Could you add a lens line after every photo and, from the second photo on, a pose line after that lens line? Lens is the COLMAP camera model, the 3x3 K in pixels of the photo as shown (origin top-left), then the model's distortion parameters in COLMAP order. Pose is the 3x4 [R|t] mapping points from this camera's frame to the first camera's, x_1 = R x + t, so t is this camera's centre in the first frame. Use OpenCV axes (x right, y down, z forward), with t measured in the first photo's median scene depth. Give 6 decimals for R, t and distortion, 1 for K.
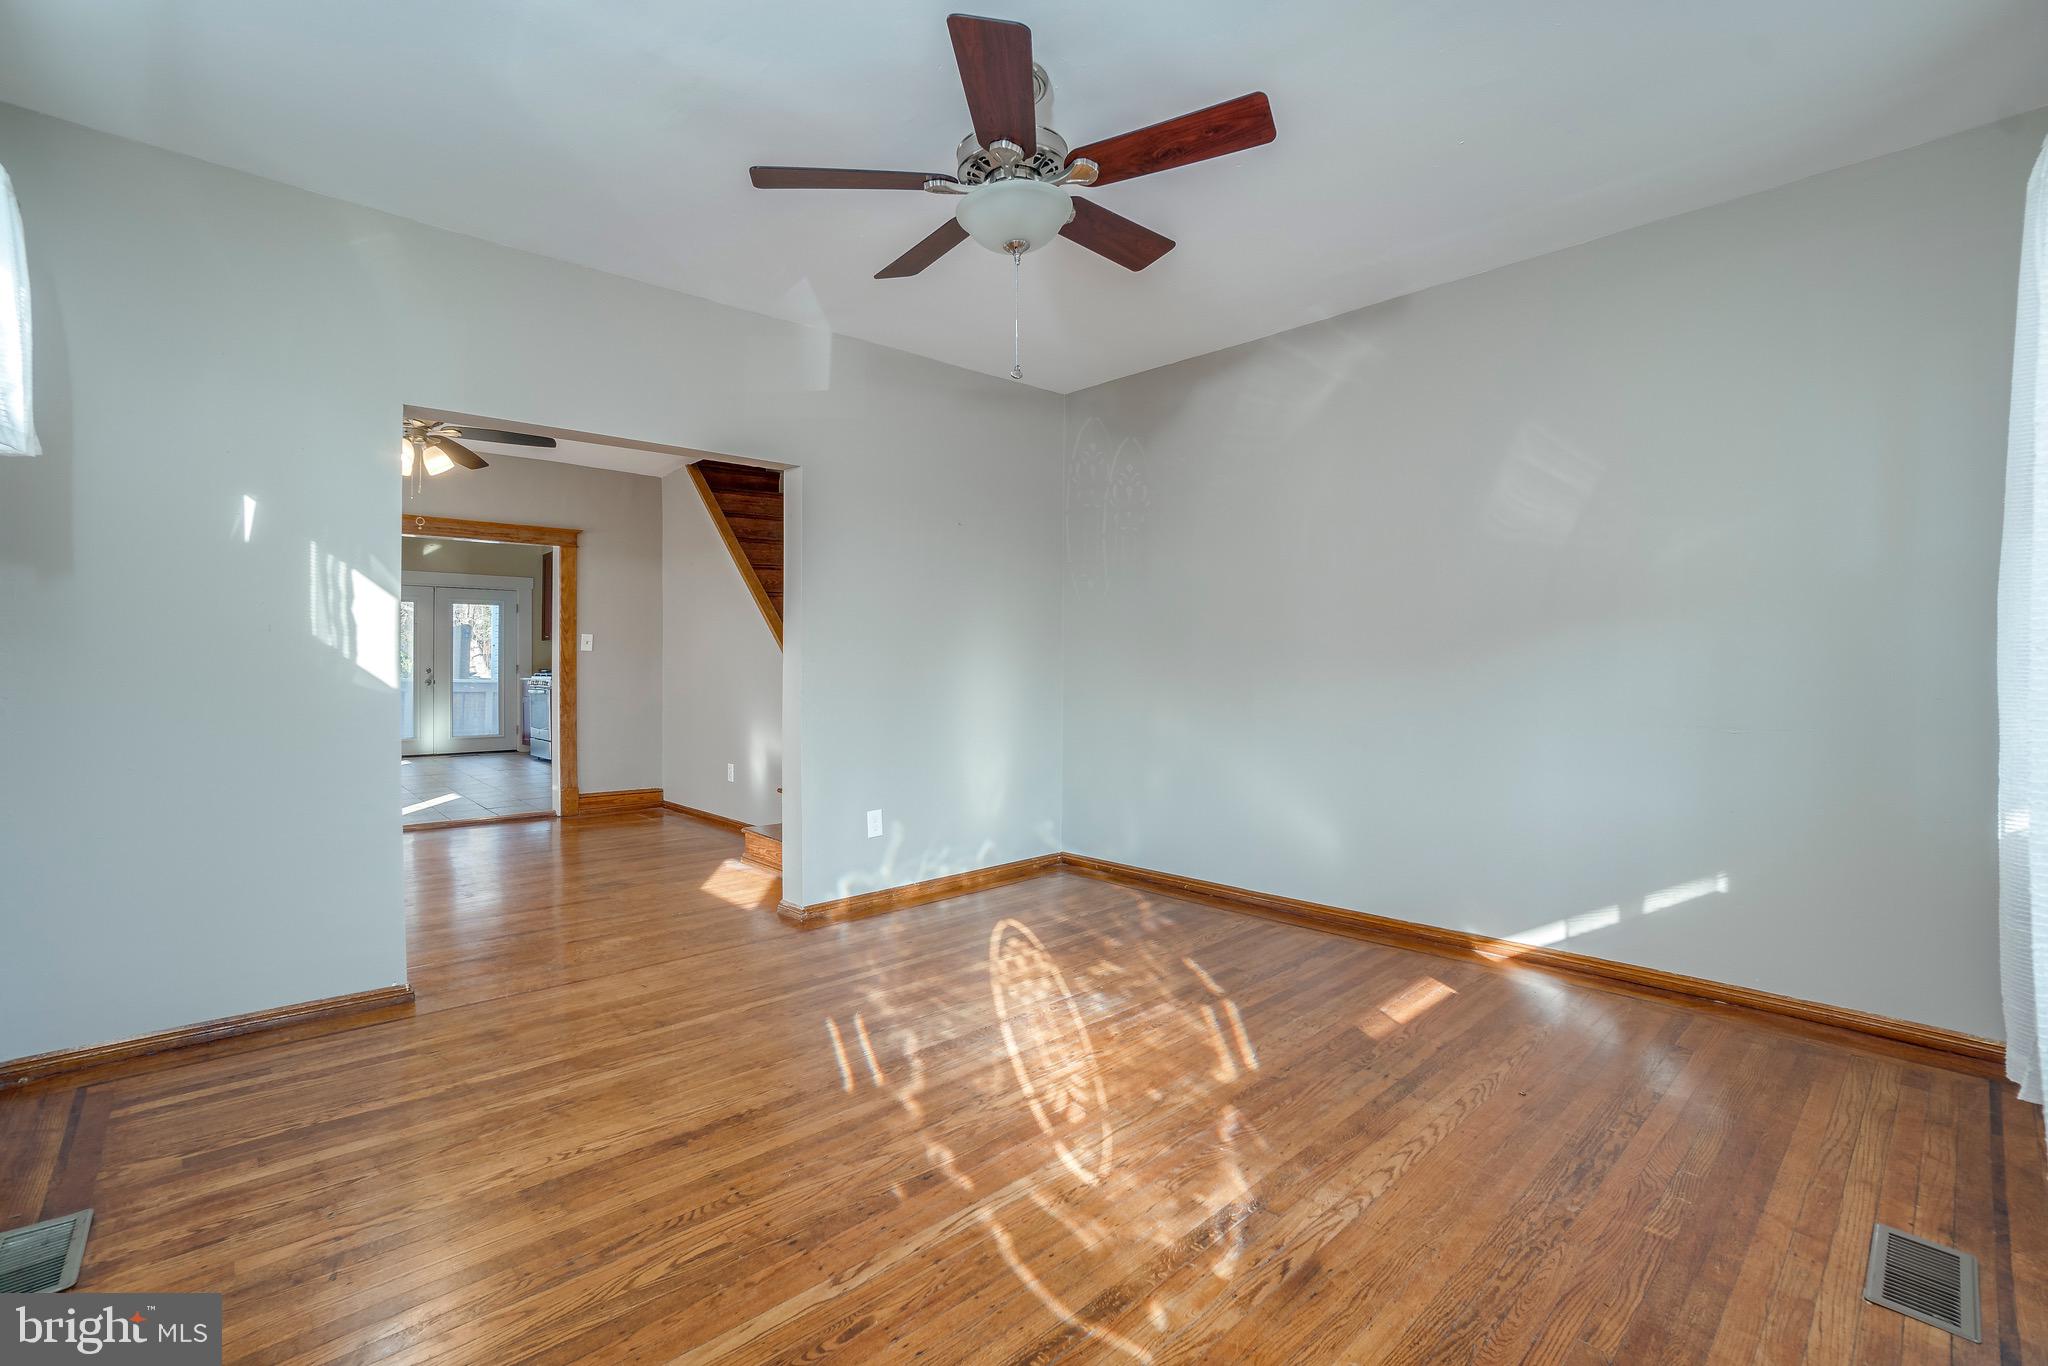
lens RADIAL K [[890.0, 0, 1013.2], [0, 890.0, 675.7], [0, 0, 1]] dist [-0.047102, 0.005537]
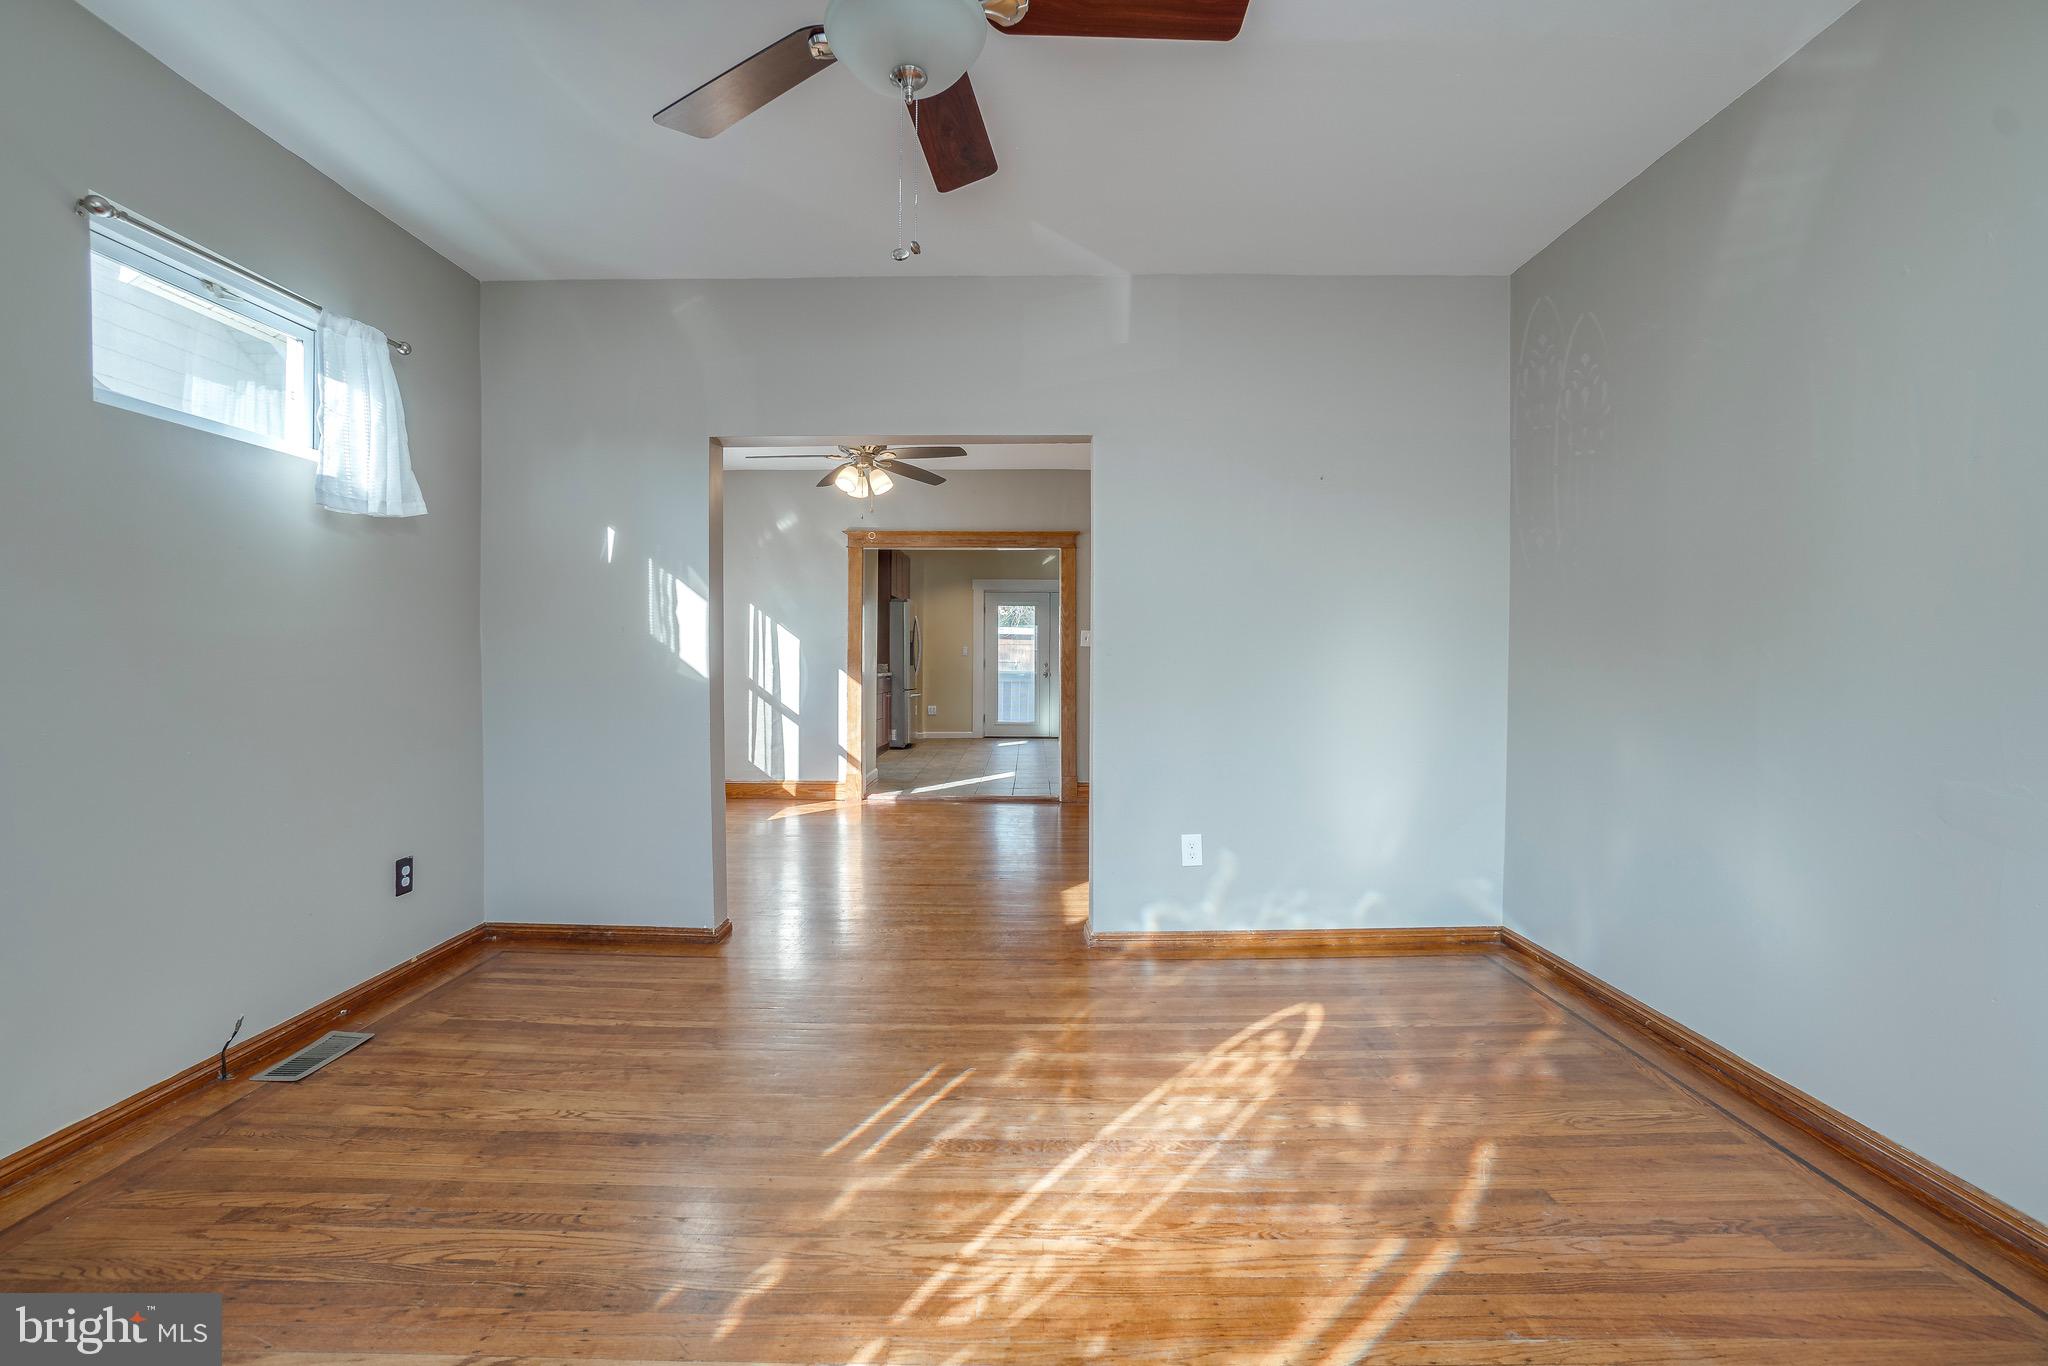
lens RADIAL K [[890.0, 0, 1023.0], [0, 890.0, 673.0], [0, 0, 1]] dist [-0.047102, 0.005537]
pose [[0.733445, 0.011949, -0.679644, 0.410588], [-0.010801, 0.999924, 0.005923, -0.003530], [0.679663, 0.002996, 0.733518, 0.392583]]
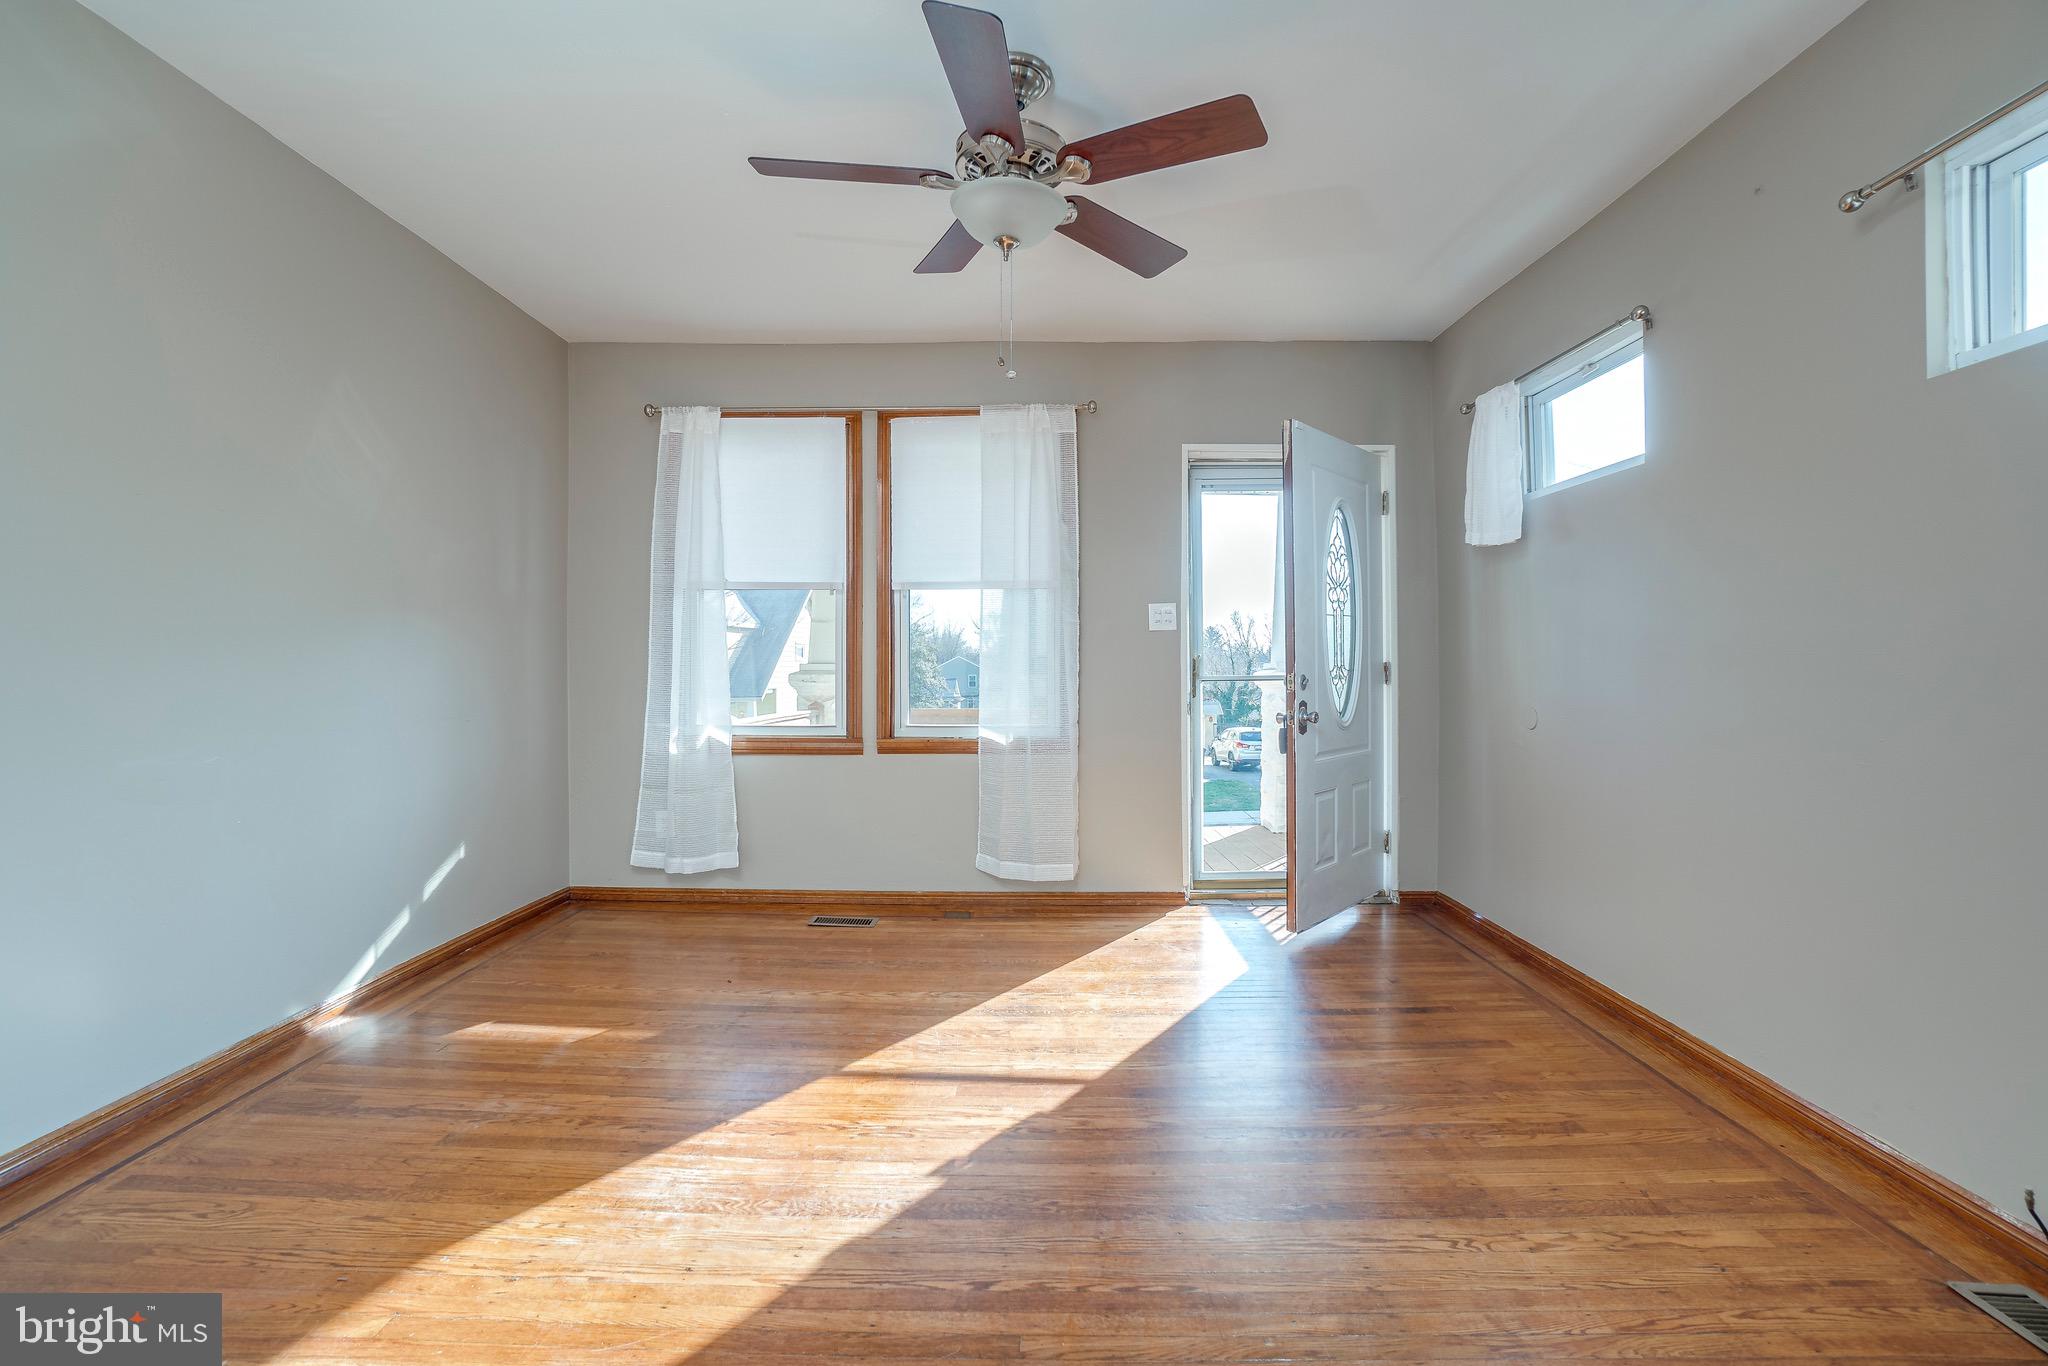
lens RADIAL K [[926.4, 0, 1020.2], [0, 926.4, 677.1], [0, 0, 1]] dist [-0.028965, 0.009536]
pose [[-0.732514, -0.007881, 0.680707, -0.526951], [0.006698, 0.999801, 0.018783, -0.010718], [-0.680719, 0.018318, -0.732315, 1.282861]]
